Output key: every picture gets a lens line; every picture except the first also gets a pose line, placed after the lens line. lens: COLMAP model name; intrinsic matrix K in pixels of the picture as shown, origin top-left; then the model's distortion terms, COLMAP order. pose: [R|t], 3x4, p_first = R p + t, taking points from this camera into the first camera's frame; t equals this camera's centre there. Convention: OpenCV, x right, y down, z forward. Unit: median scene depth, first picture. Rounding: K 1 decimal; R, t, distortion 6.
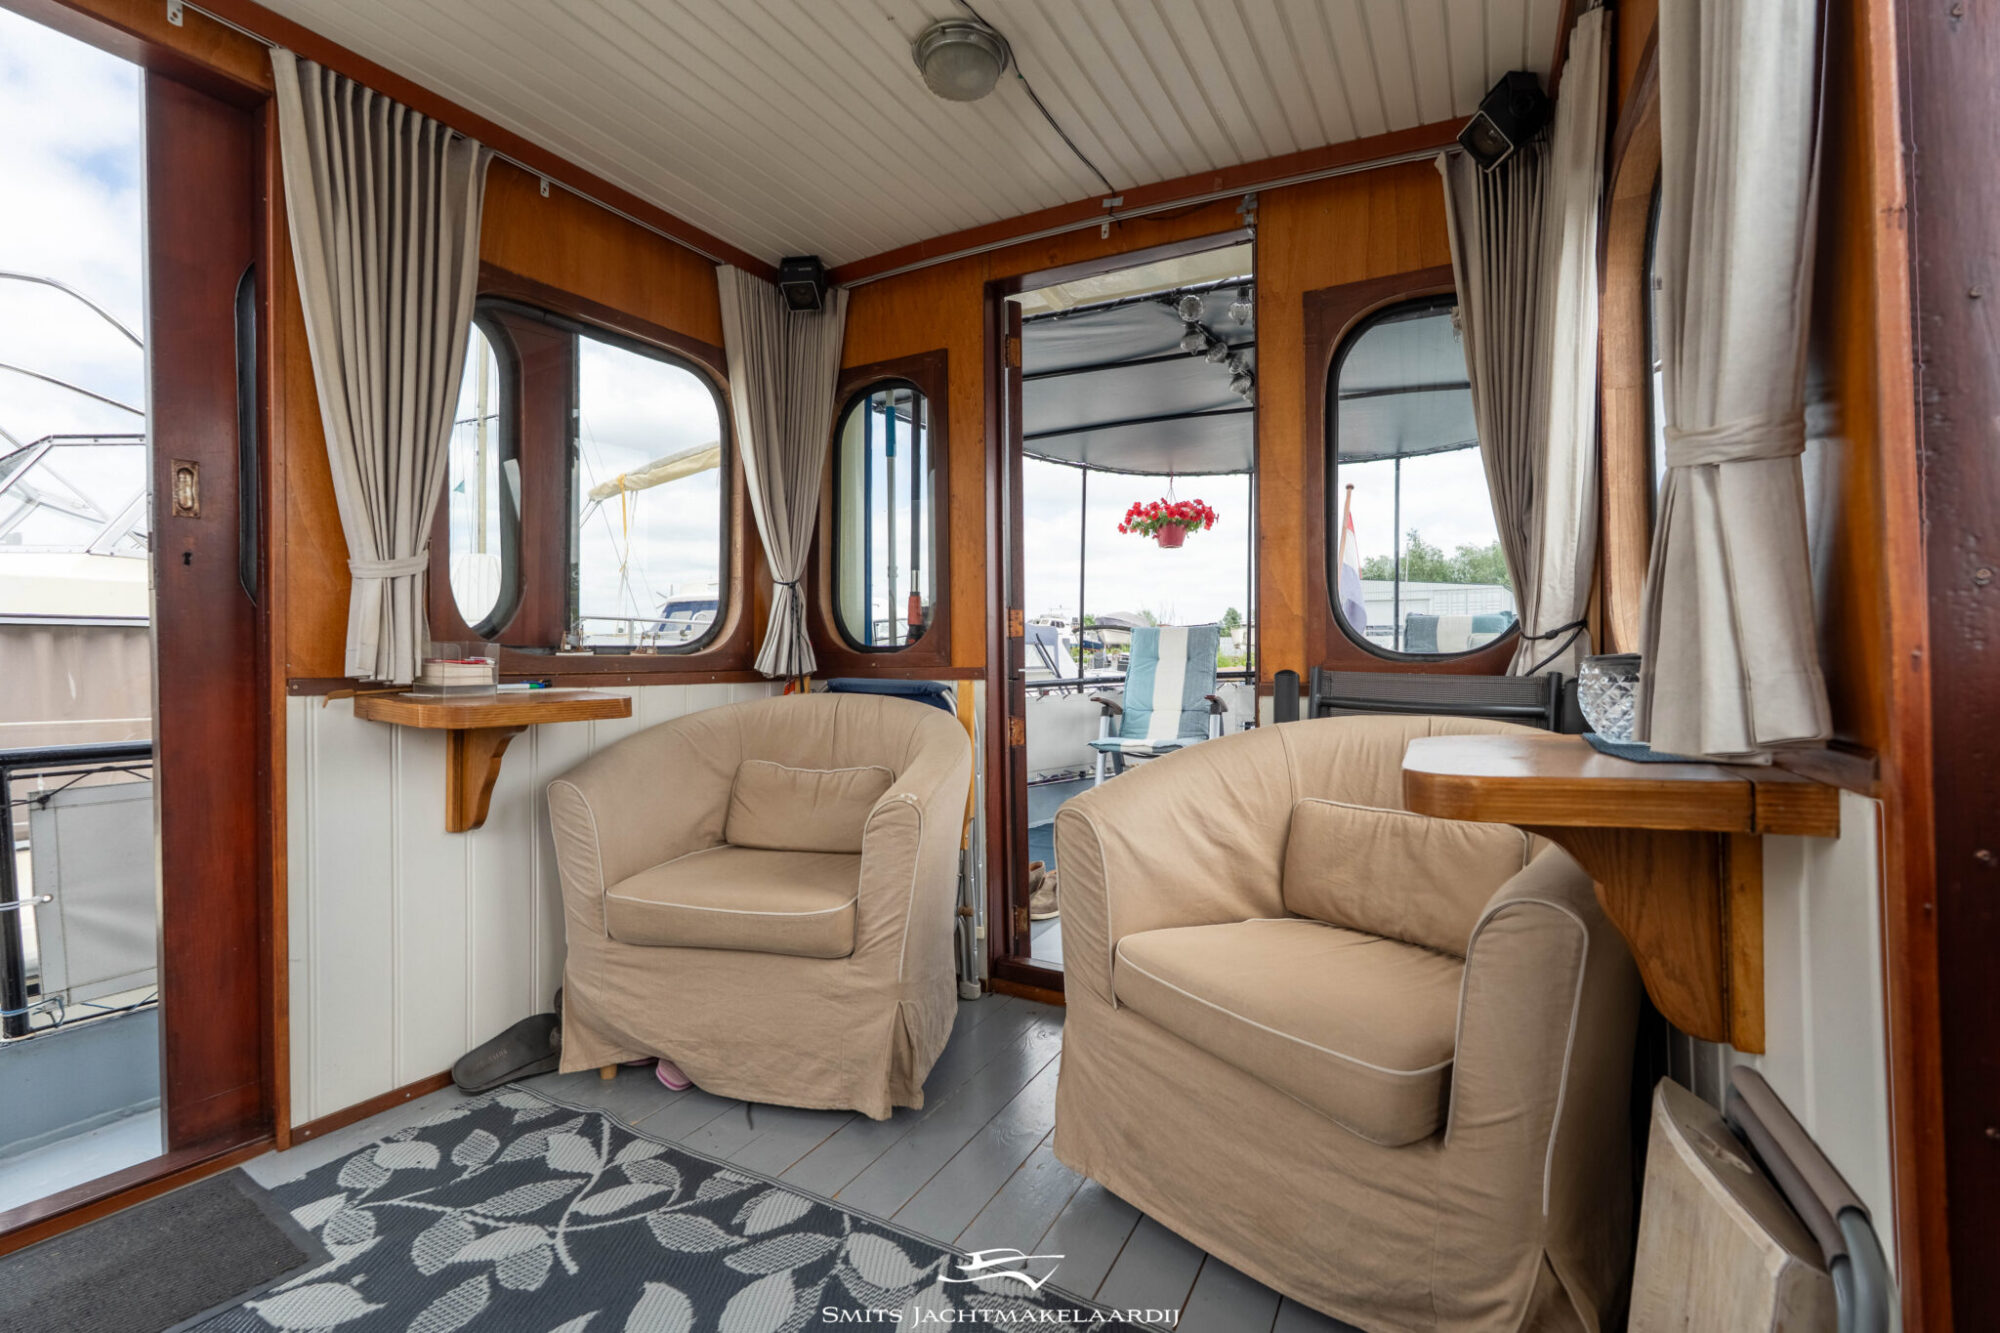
lens RADIAL K [[882.3, 0, 1001.4], [0, 882.3, 665.1], [0, 0, 1]] dist [-0.001923, 0.000961]
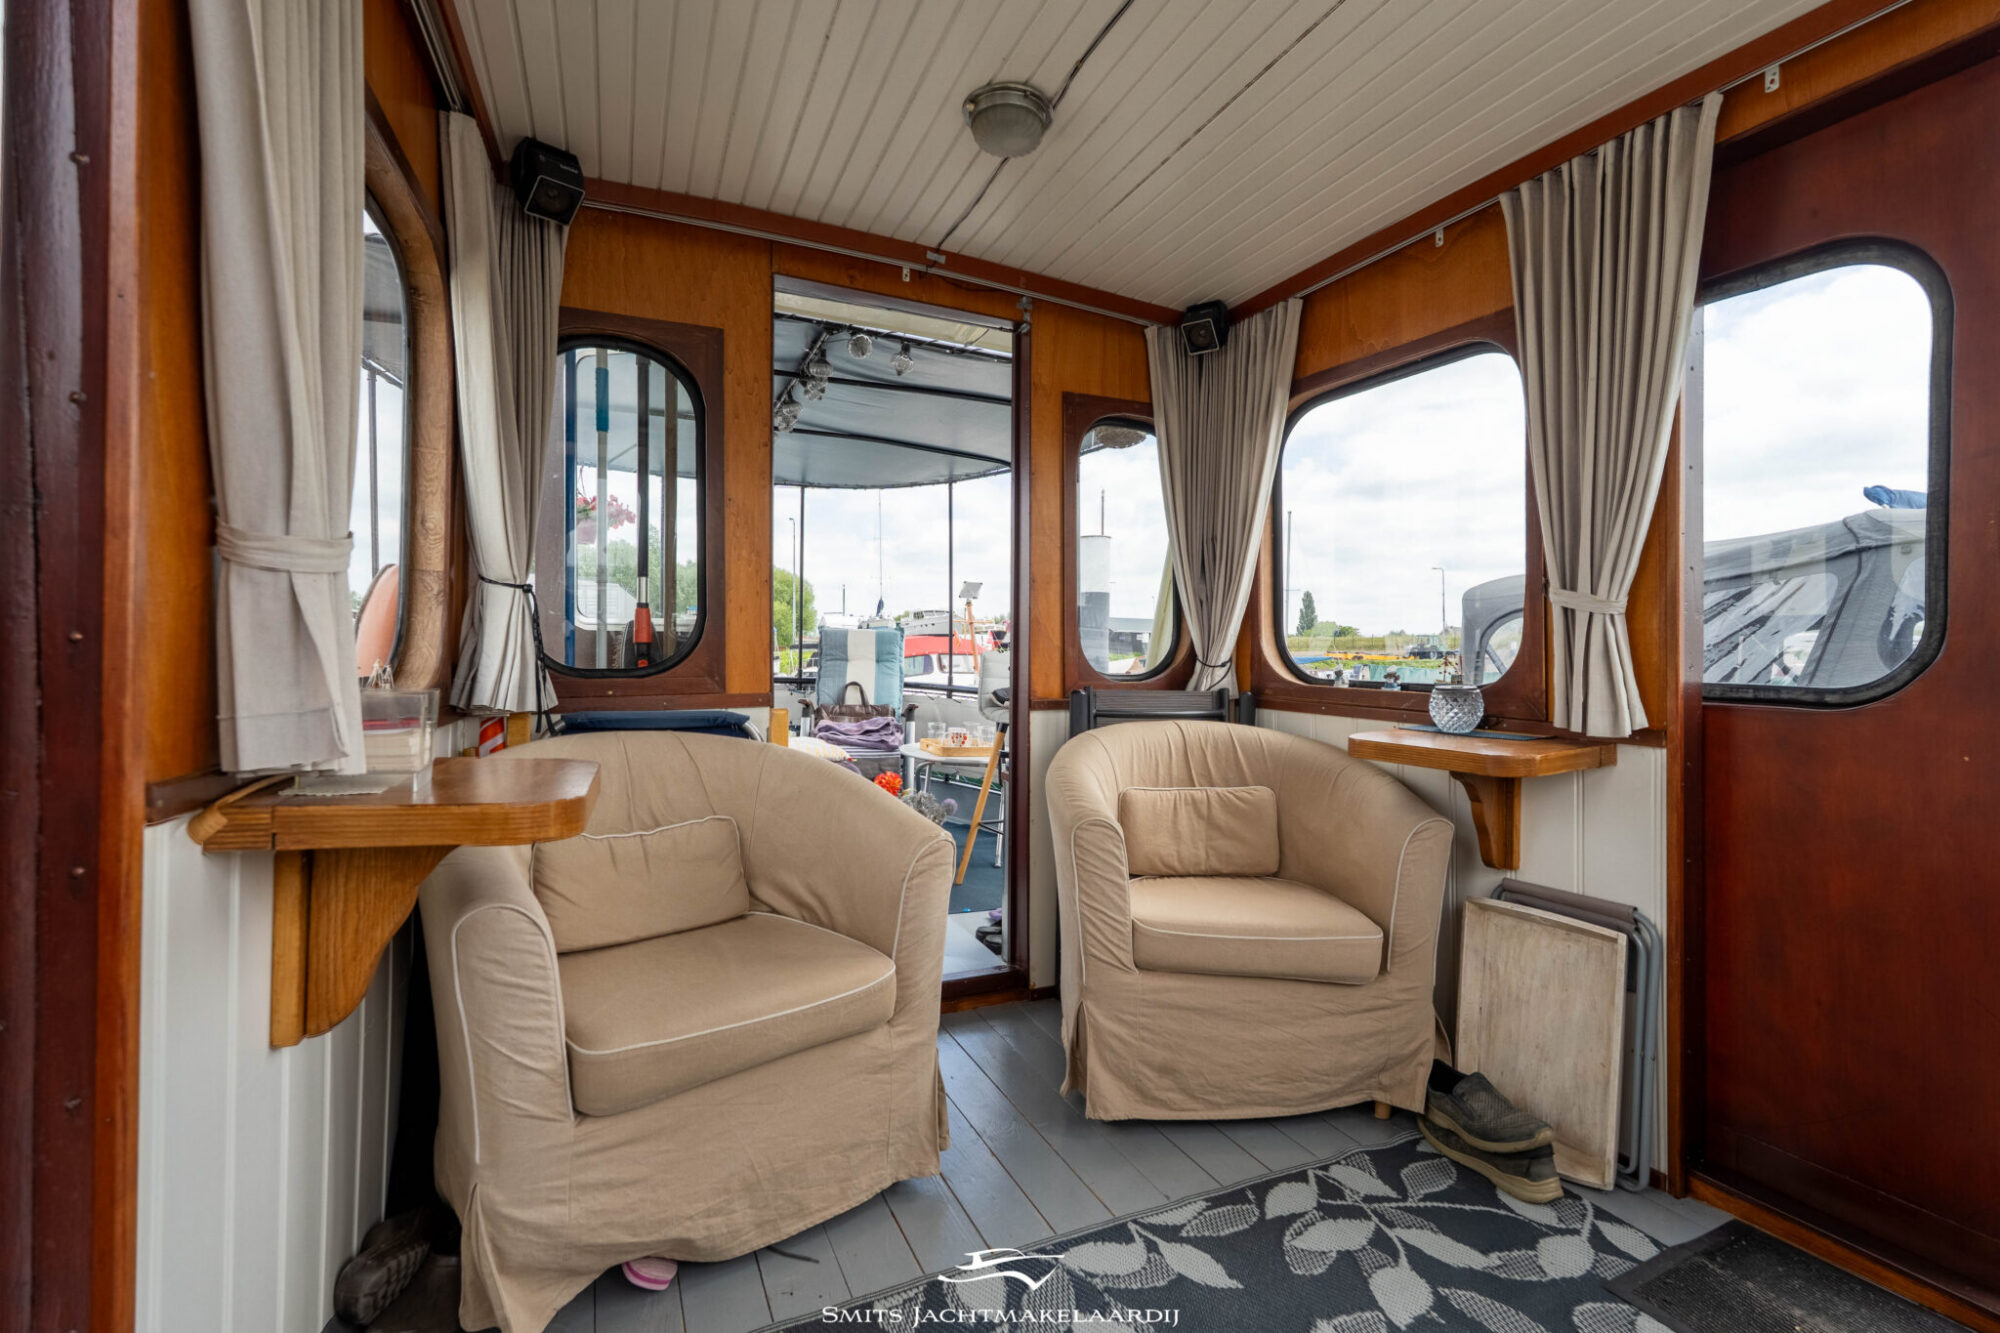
lens RADIAL K [[882.3, 0, 1001.4], [0, 882.3, 665.1], [0, 0, 1]] dist [-0.001923, 0.000961]
pose [[0.597521, -0.008380, 0.801810, -0.747610], [0.004314, 0.999965, 0.007236, -0.039658], [-0.801842, -0.000864, 0.597536, 0.320701]]
